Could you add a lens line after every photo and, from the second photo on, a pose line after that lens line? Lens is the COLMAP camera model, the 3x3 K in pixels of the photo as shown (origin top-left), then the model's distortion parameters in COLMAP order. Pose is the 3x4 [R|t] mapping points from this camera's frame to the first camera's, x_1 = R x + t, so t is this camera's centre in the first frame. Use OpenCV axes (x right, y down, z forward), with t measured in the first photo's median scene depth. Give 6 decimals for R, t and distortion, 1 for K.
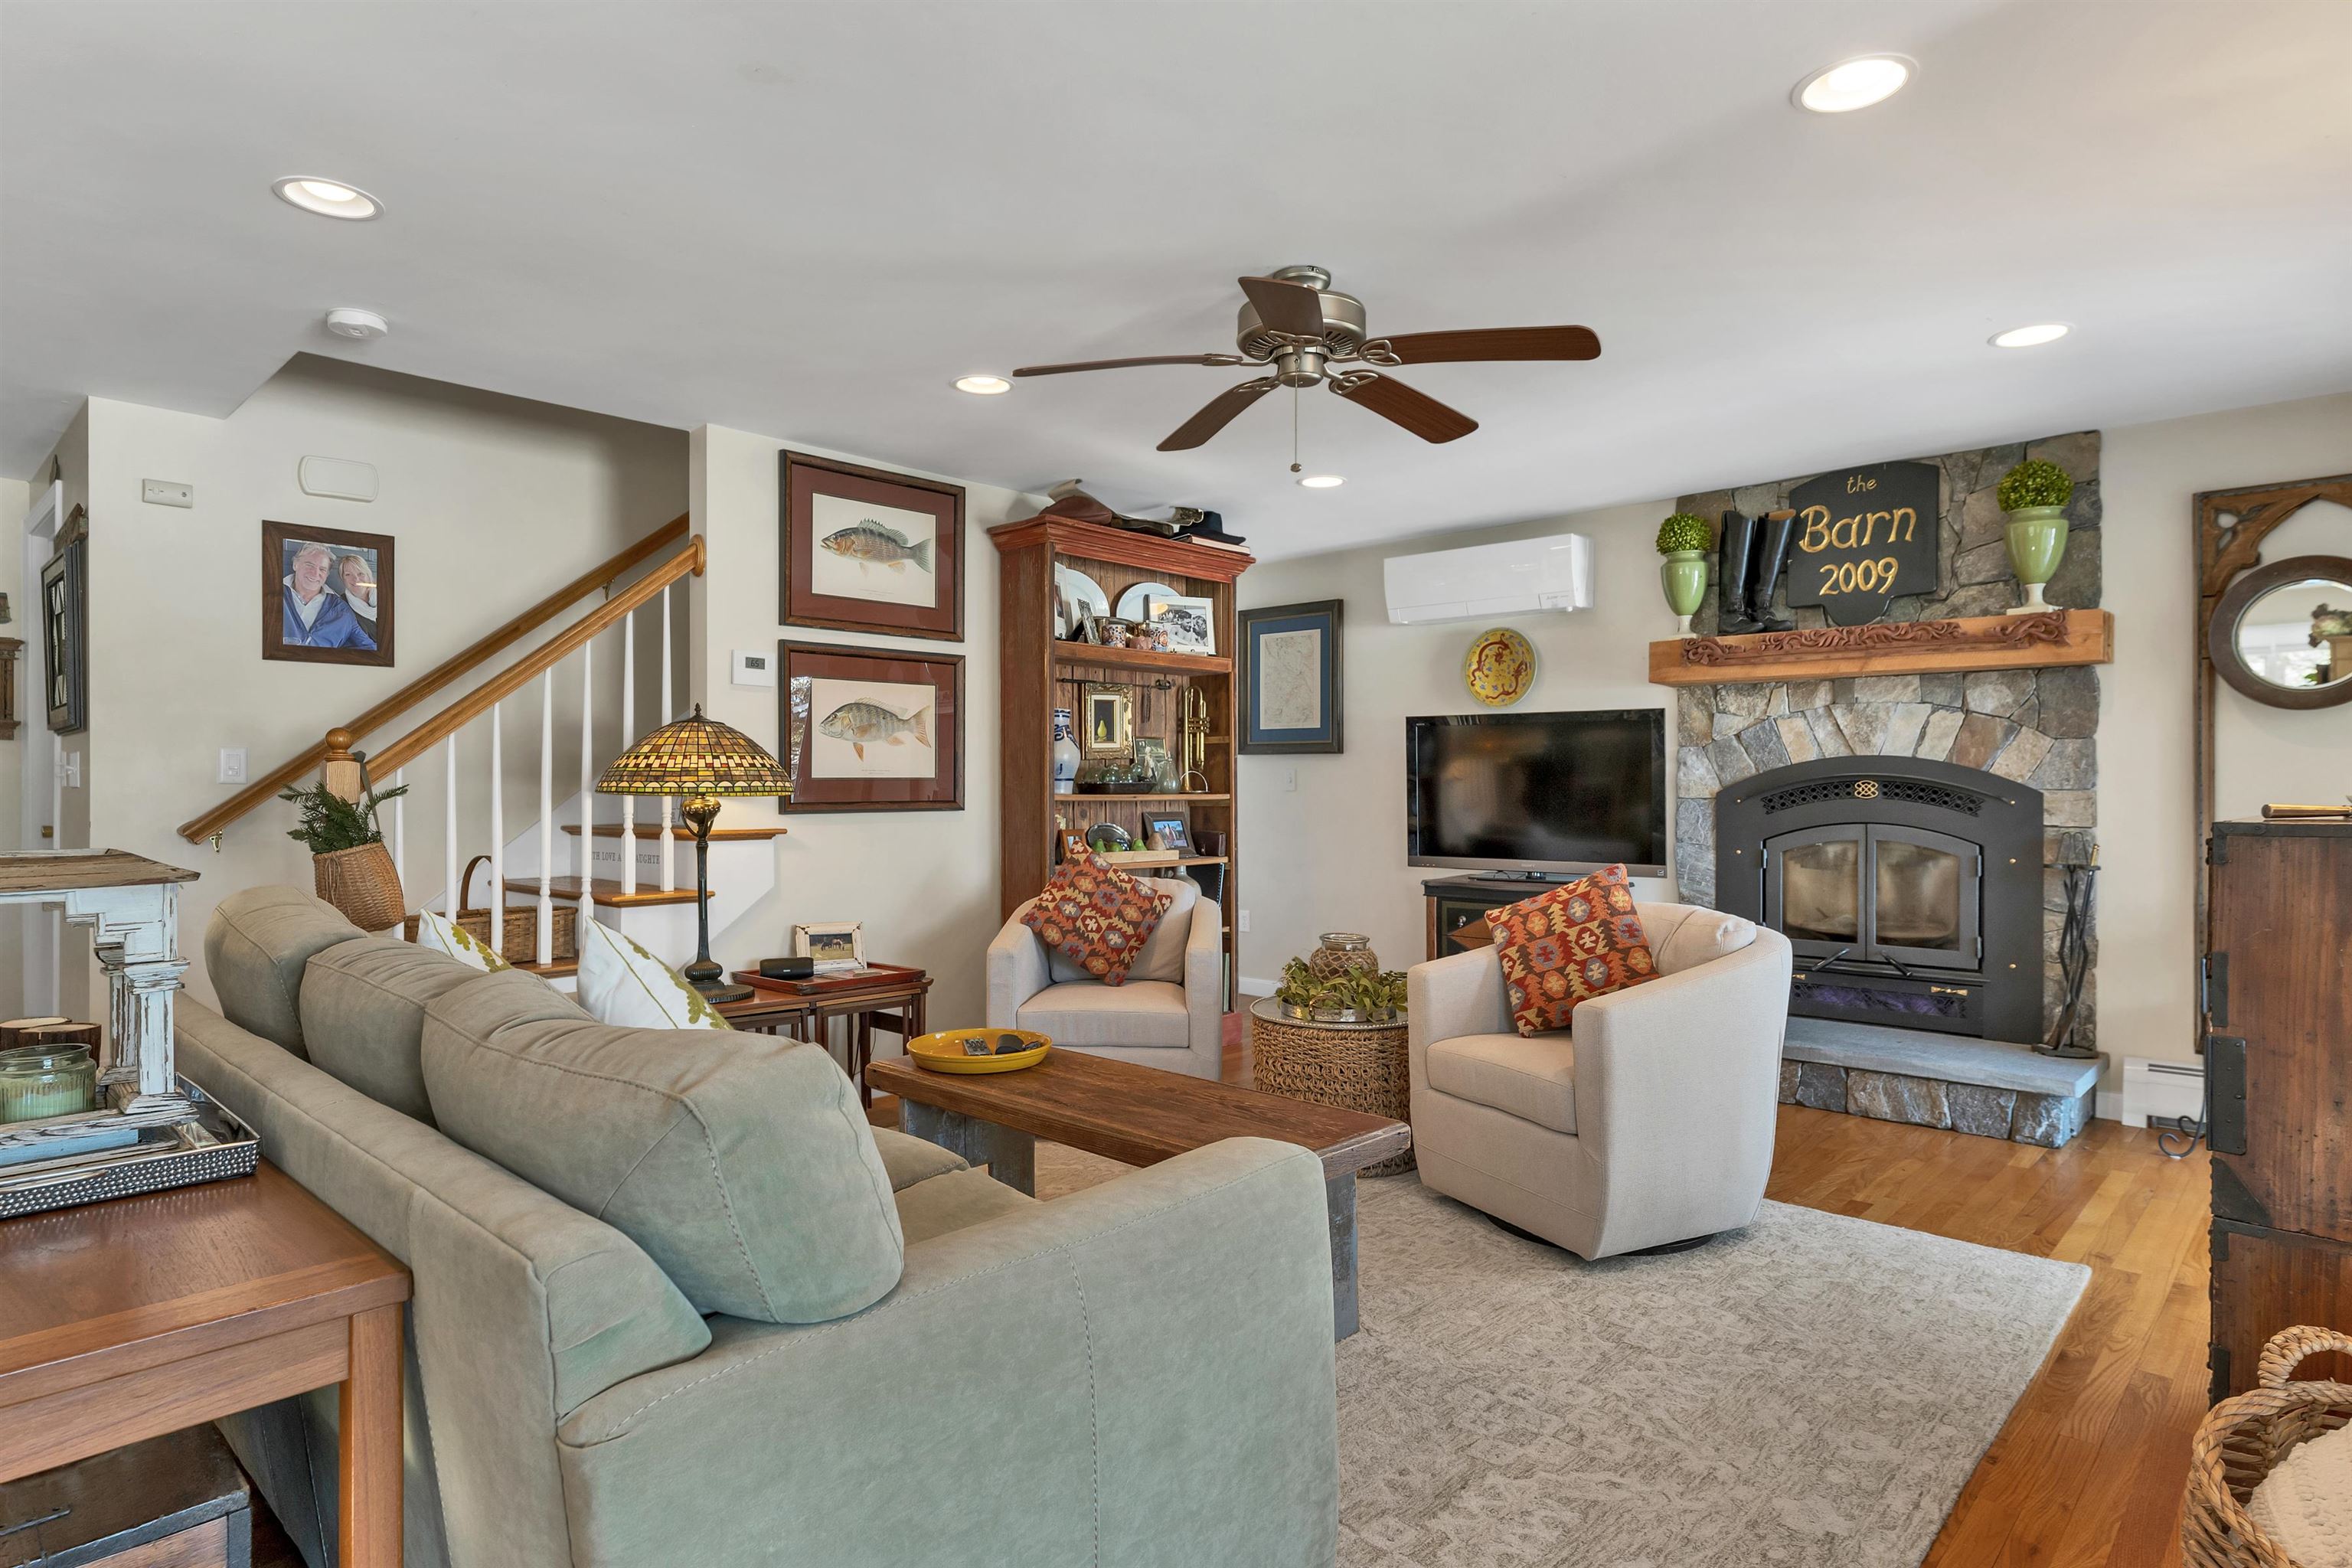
lens RADIAL K [[1277.1, 0, 1179.5], [0, 1277.1, 781.1], [0, 0, 1]] dist [0.001998, 0.000679]
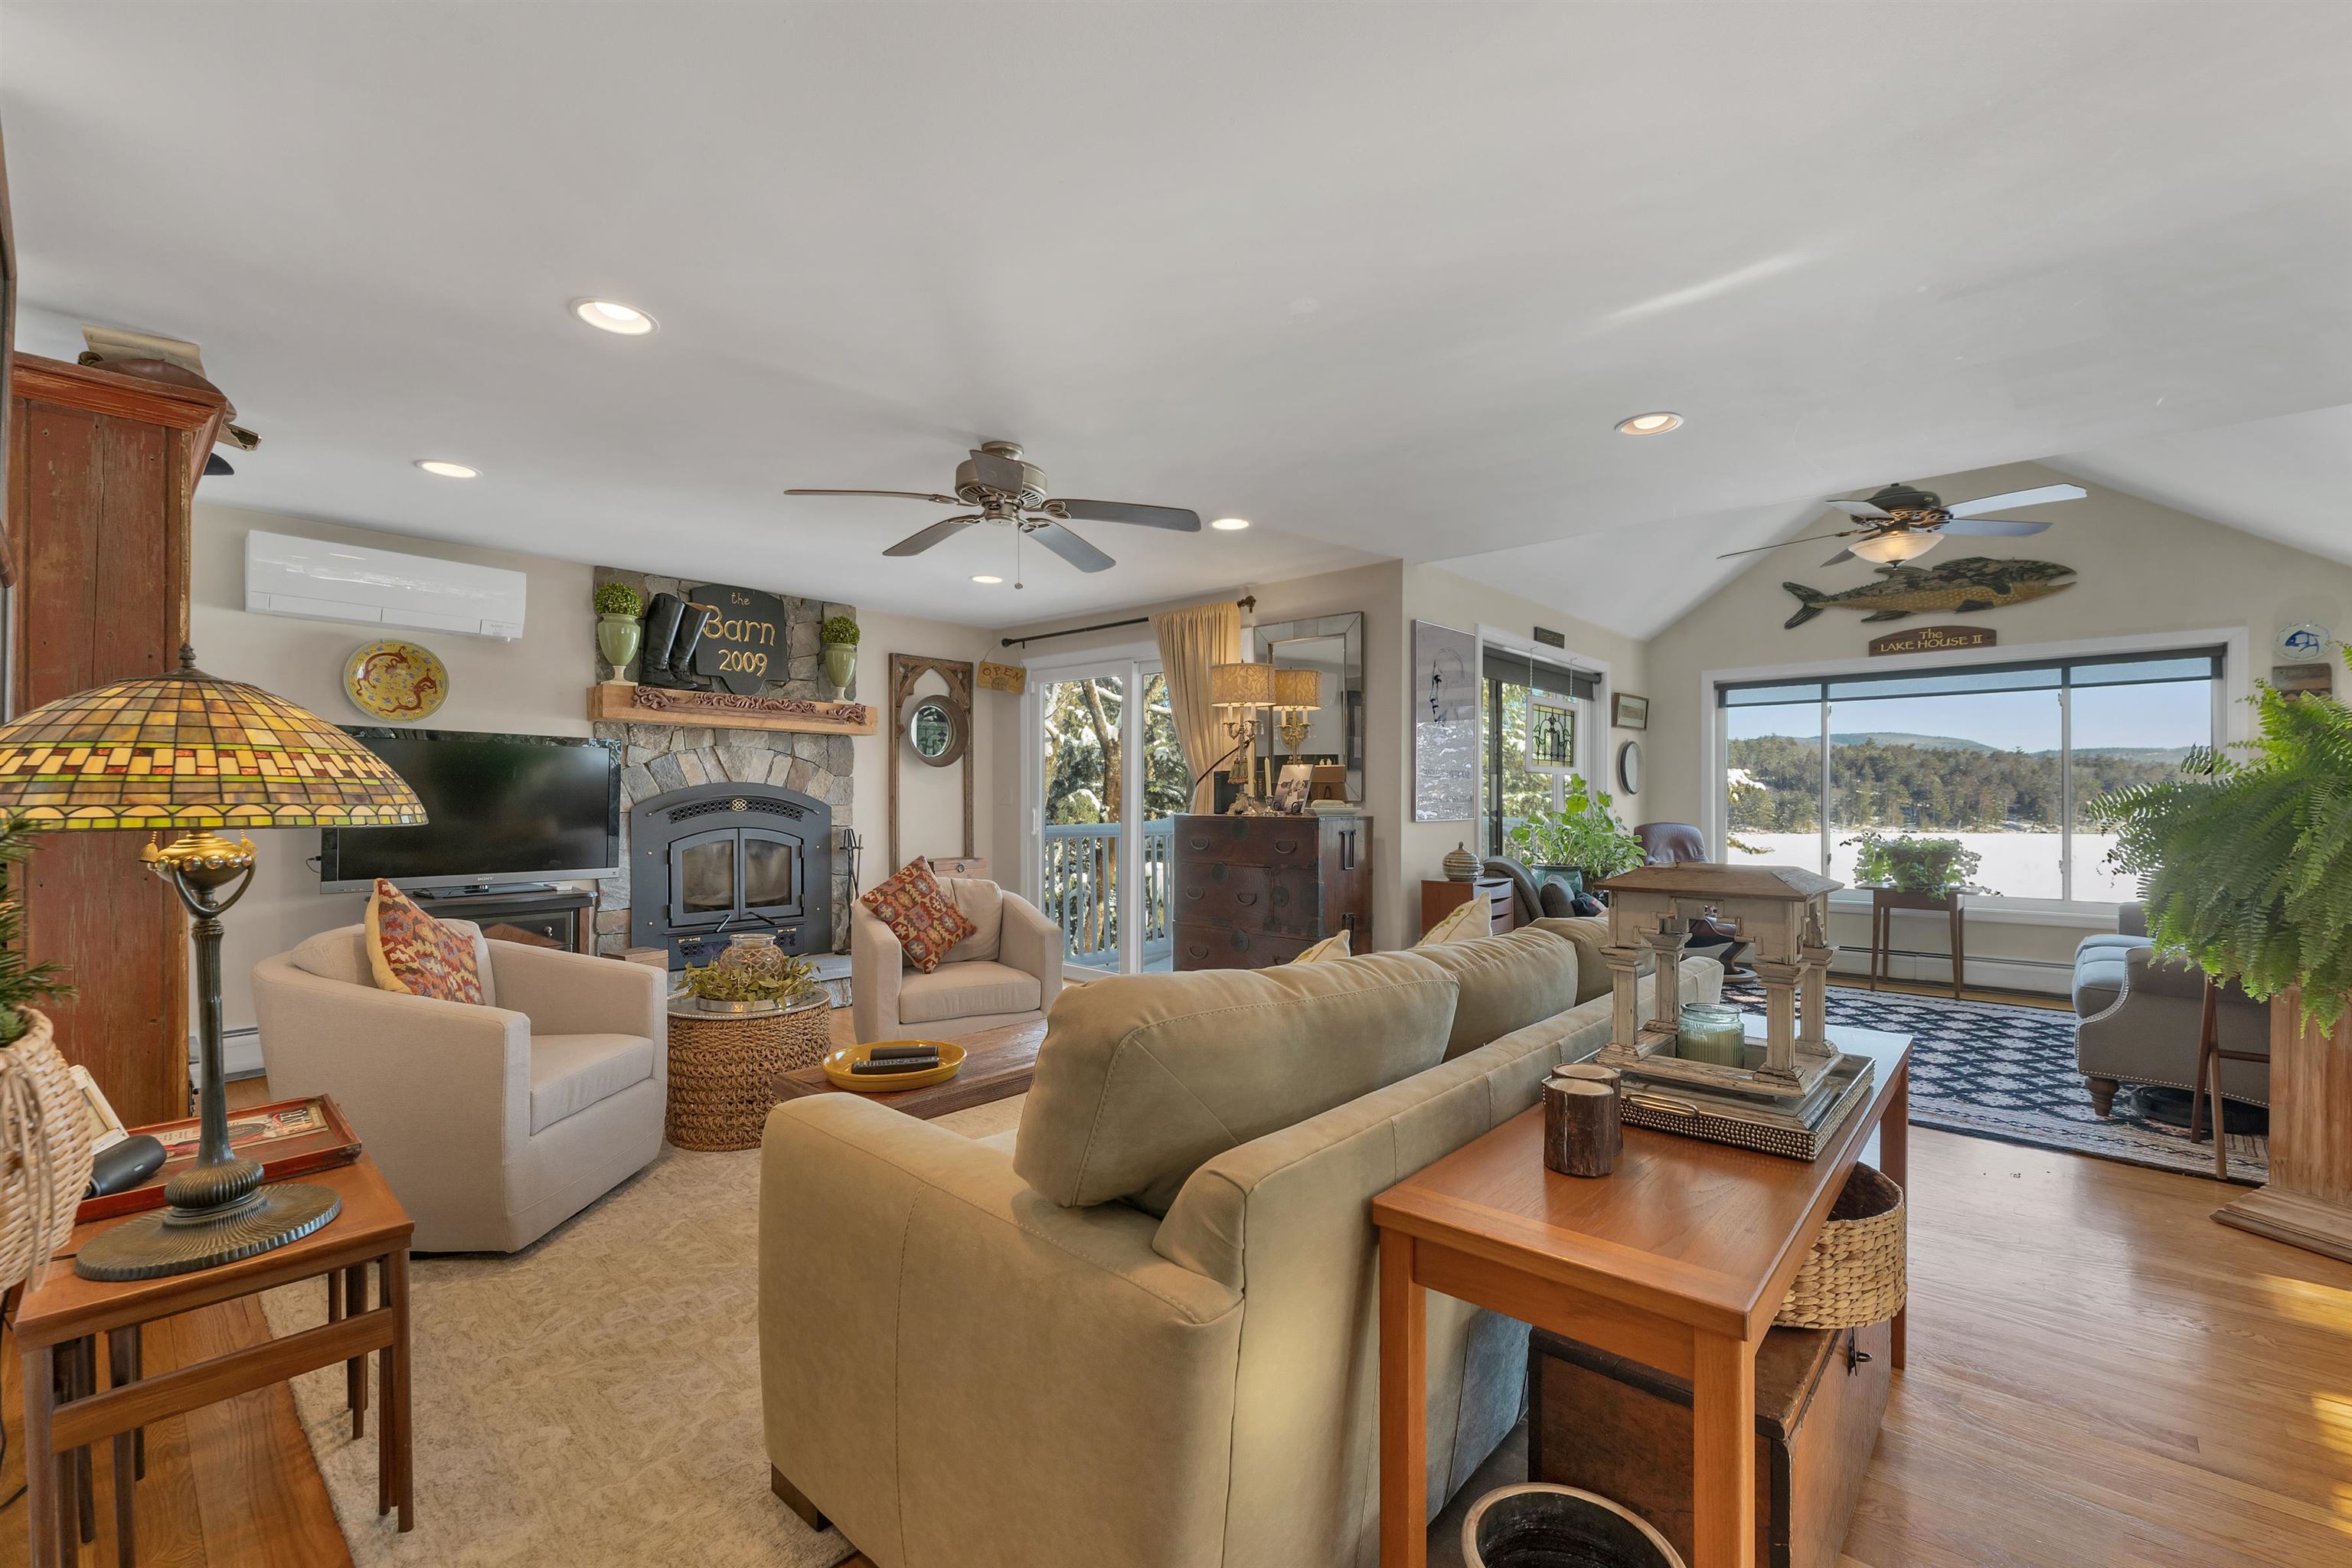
lens RADIAL K [[980.7, 0, 1165.4], [0, 980.7, 817.0], [0, 0, 1]] dist [-0.000895, 0.000600]
pose [[-0.011786, -0.017384, 0.999779, -0.612933], [-0.007783, 0.999820, 0.017293, -0.003194], [-0.999900, -0.007578, -0.011919, 0.515882]]
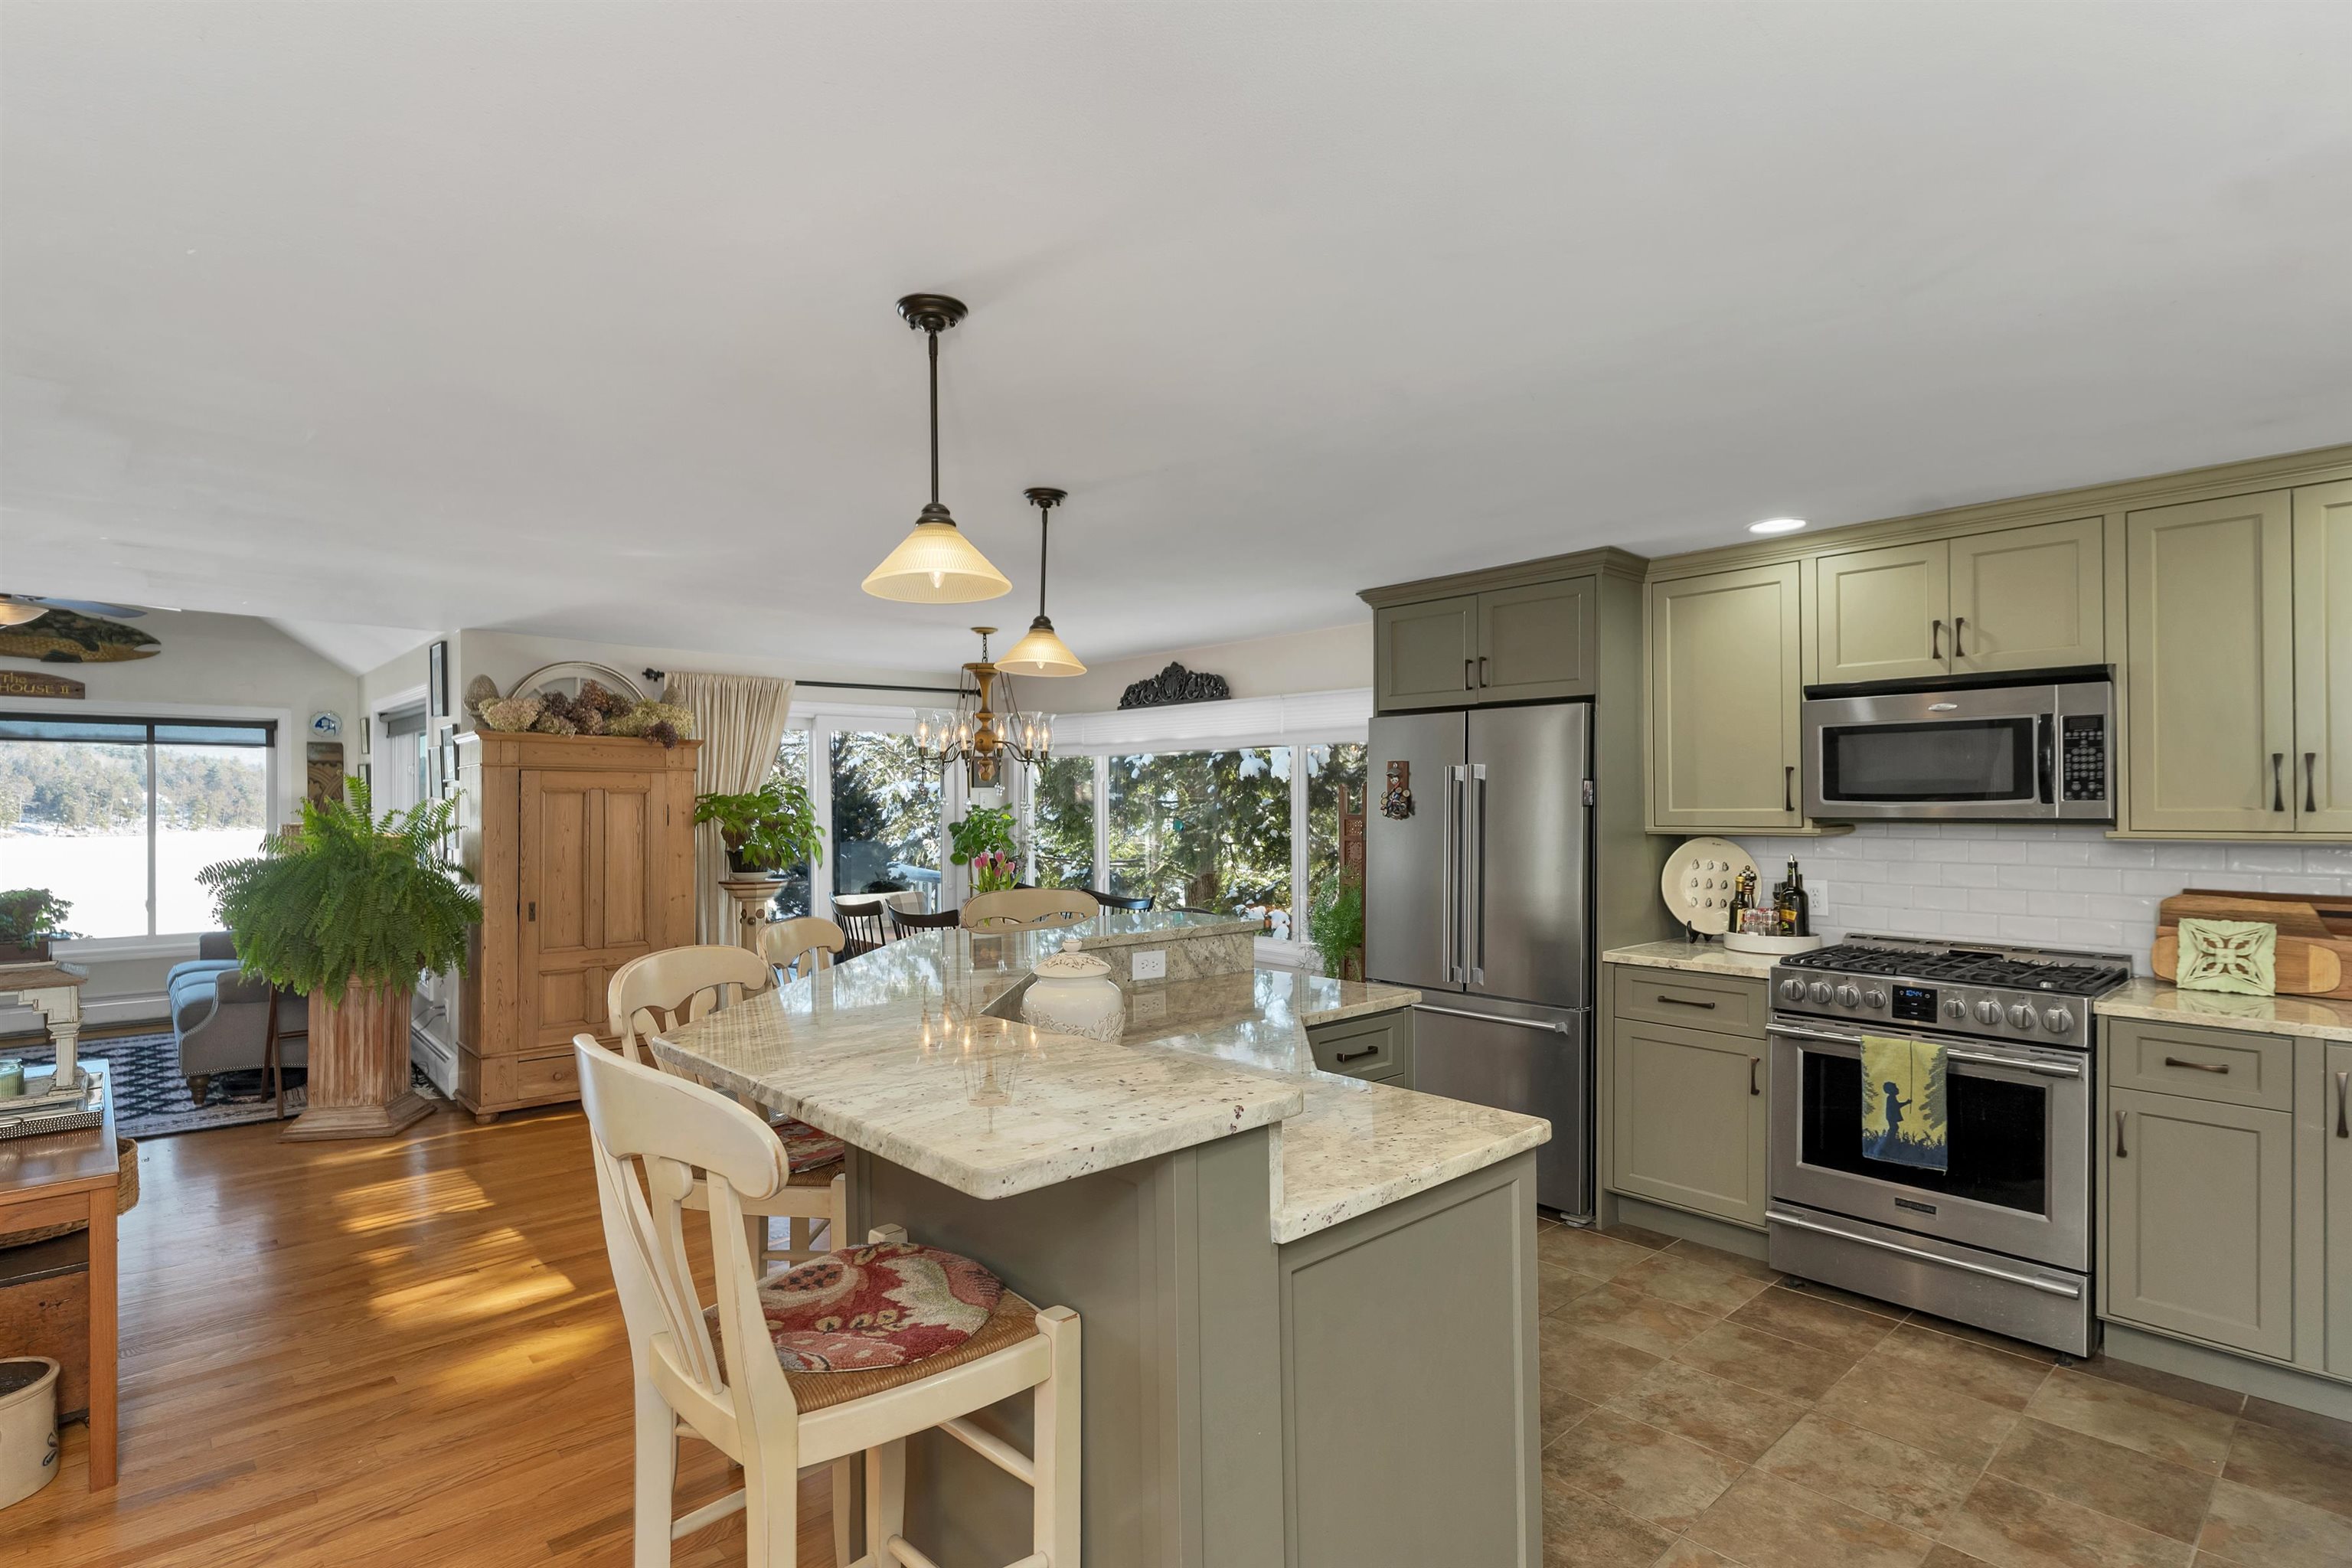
lens RADIAL K [[1167.7, 0, 1173.5], [0, 1167.7, 800.8], [0, 0, 1]] dist [0.019986, 0.000853]
pose [[-0.996858, -0.009237, 0.078665, -0.942855], [-0.010121, 0.999890, -0.010835, -0.068631], [-0.078556, -0.011597, -0.996842, 0.904286]]
